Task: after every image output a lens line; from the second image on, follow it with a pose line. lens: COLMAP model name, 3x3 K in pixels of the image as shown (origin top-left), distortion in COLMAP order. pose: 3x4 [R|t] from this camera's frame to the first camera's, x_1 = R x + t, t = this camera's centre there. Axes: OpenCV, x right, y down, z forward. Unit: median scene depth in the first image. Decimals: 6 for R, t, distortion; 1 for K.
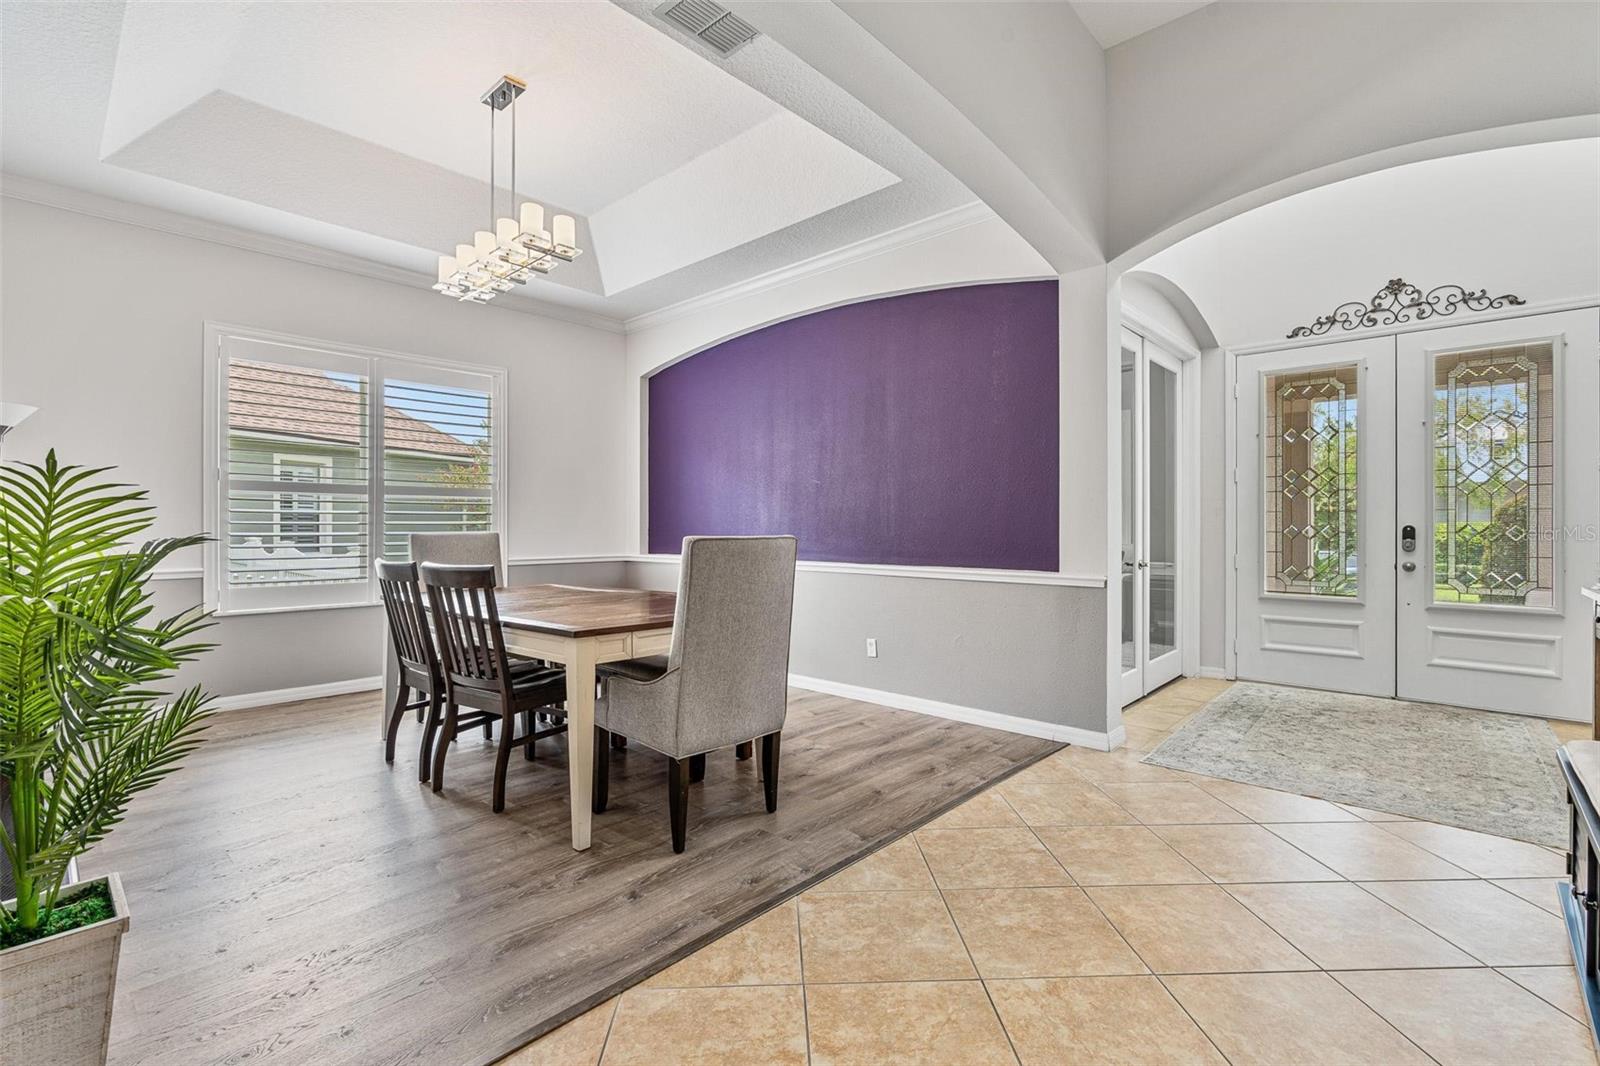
lens RADIAL K [[717.2, 0, 805.0], [0, 717.2, 527.9], [0, 0, 1]] dist [-0.008604, 0.002387]
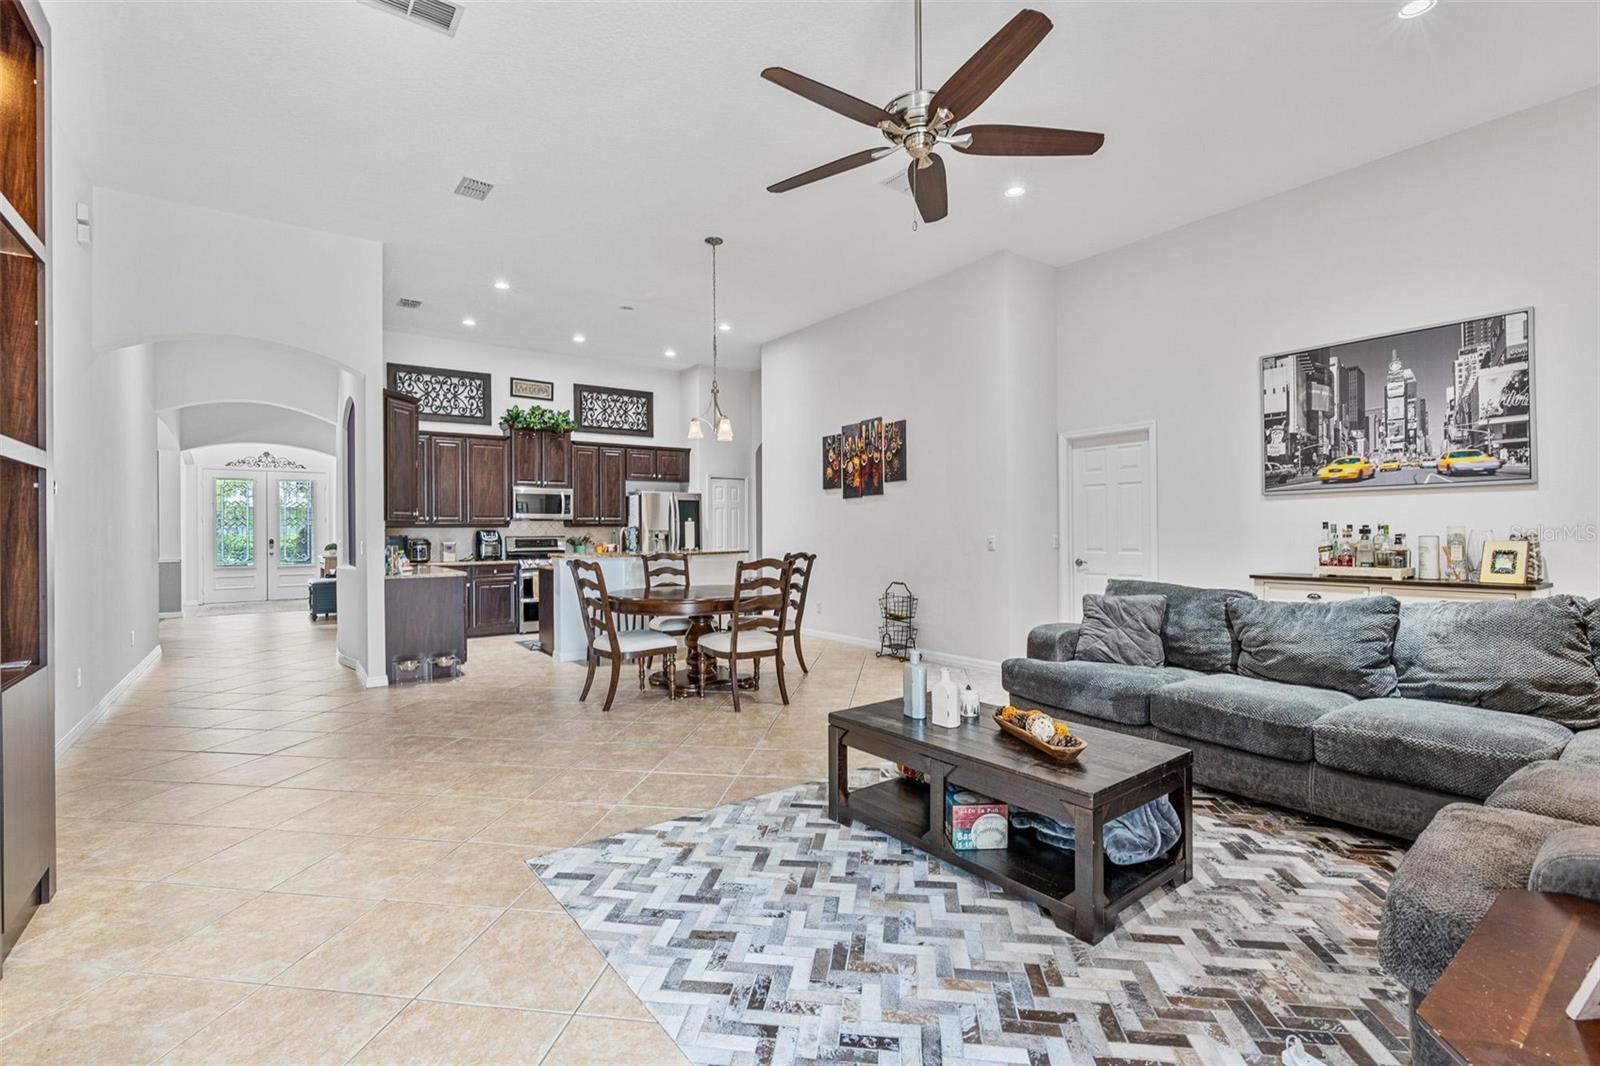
lens RADIAL K [[717.2, 0, 799.7], [0, 717.2, 529.0], [0, 0, 1]] dist [-0.008604, 0.002387]
pose [[0.180572, 0.000982, 0.983561, -0.614770], [0.008723, 0.999959, -0.002600, -0.006742], [-0.983523, 0.009049, 0.180556, -0.619651]]
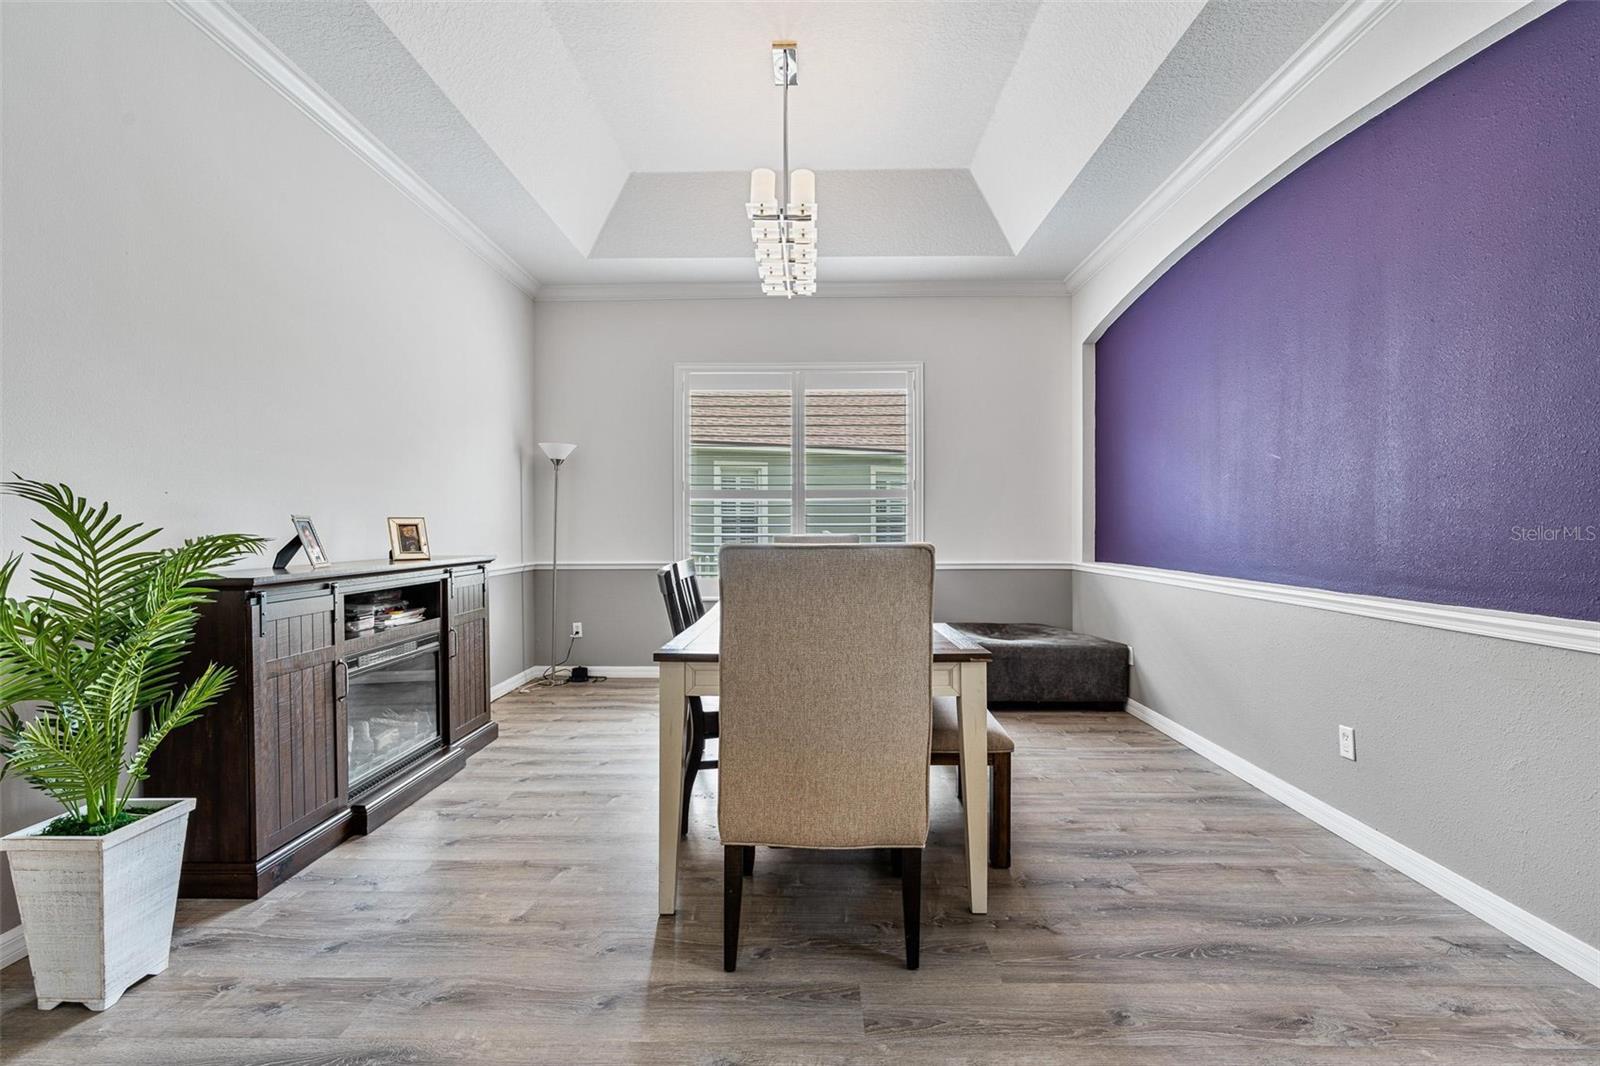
lens RADIAL K [[717.2, 0, 799.3], [0, 717.2, 529.9], [0, 0, 1]] dist [-0.008604, 0.002387]
pose [[0.664912, 0.002818, -0.746916, 0.271696], [-0.000745, 0.999995, 0.003109, -0.002449], [0.746921, -0.001511, 0.664911, 0.361789]]
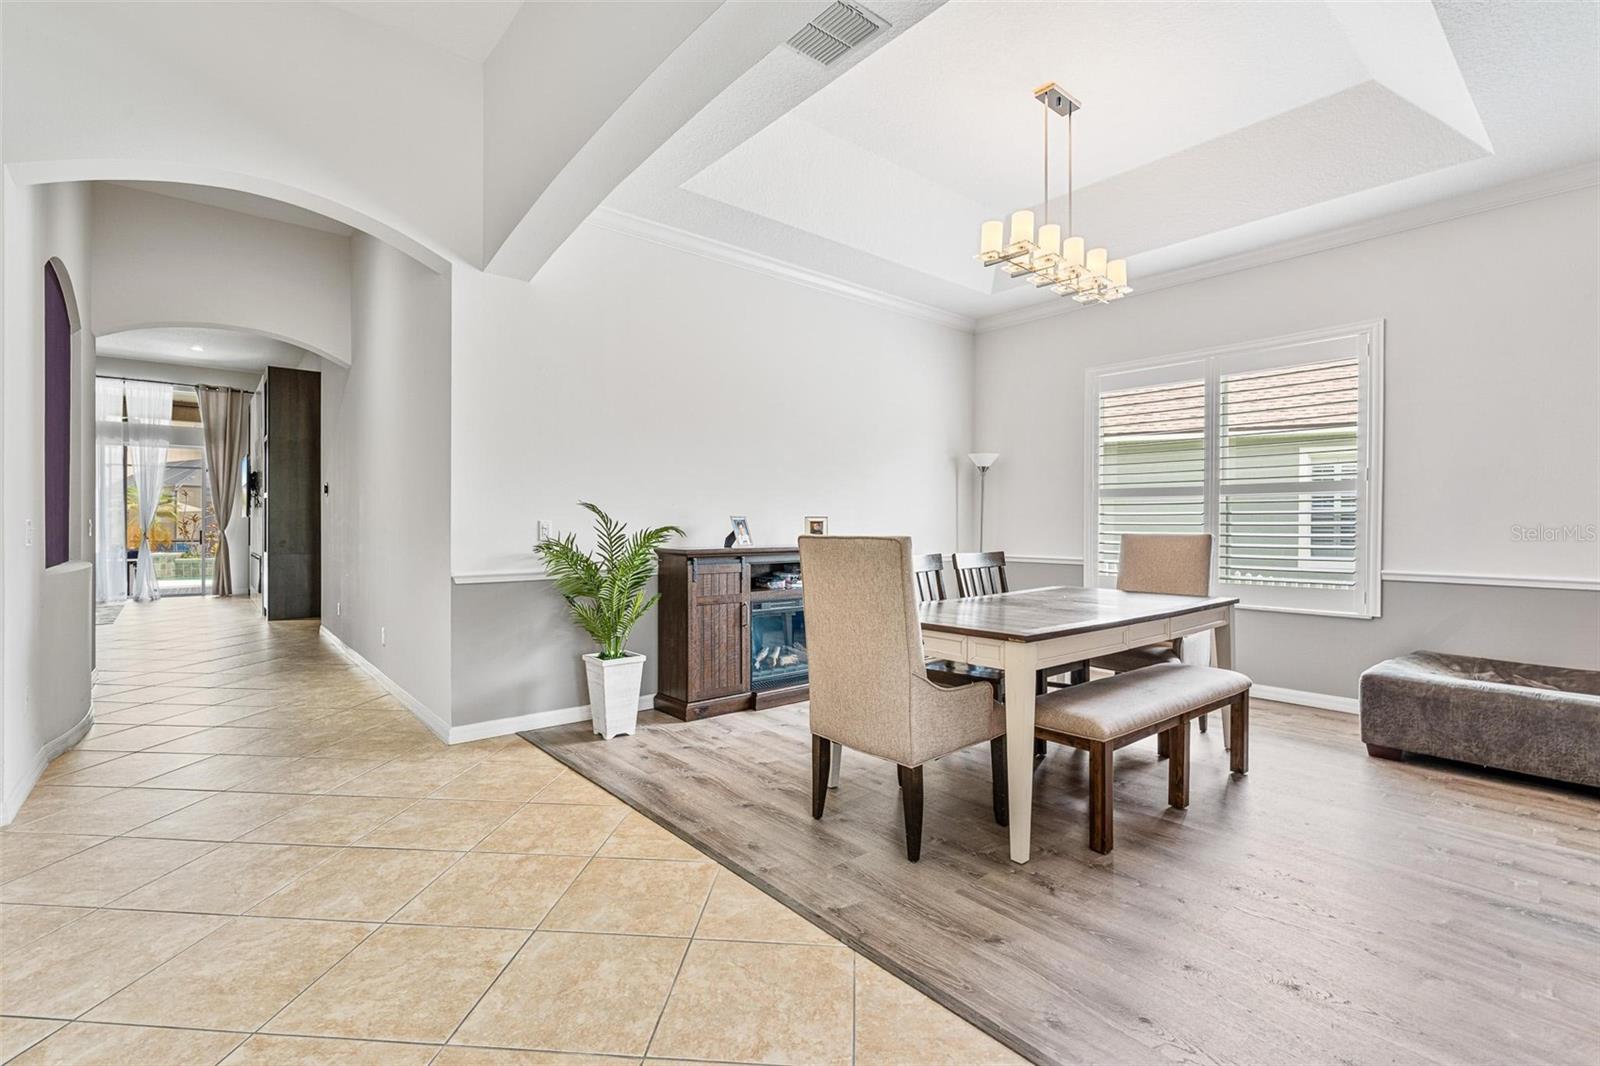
lens RADIAL K [[717.2, 0, 790.0], [0, 717.2, 527.4], [0, 0, 1]] dist [-0.008604, 0.002387]
pose [[-0.129883, 0.004711, -0.991518, 0.600452], [-0.006572, 0.999963, 0.005612, -0.002954], [0.991508, 0.007245, -0.129847, 0.709773]]
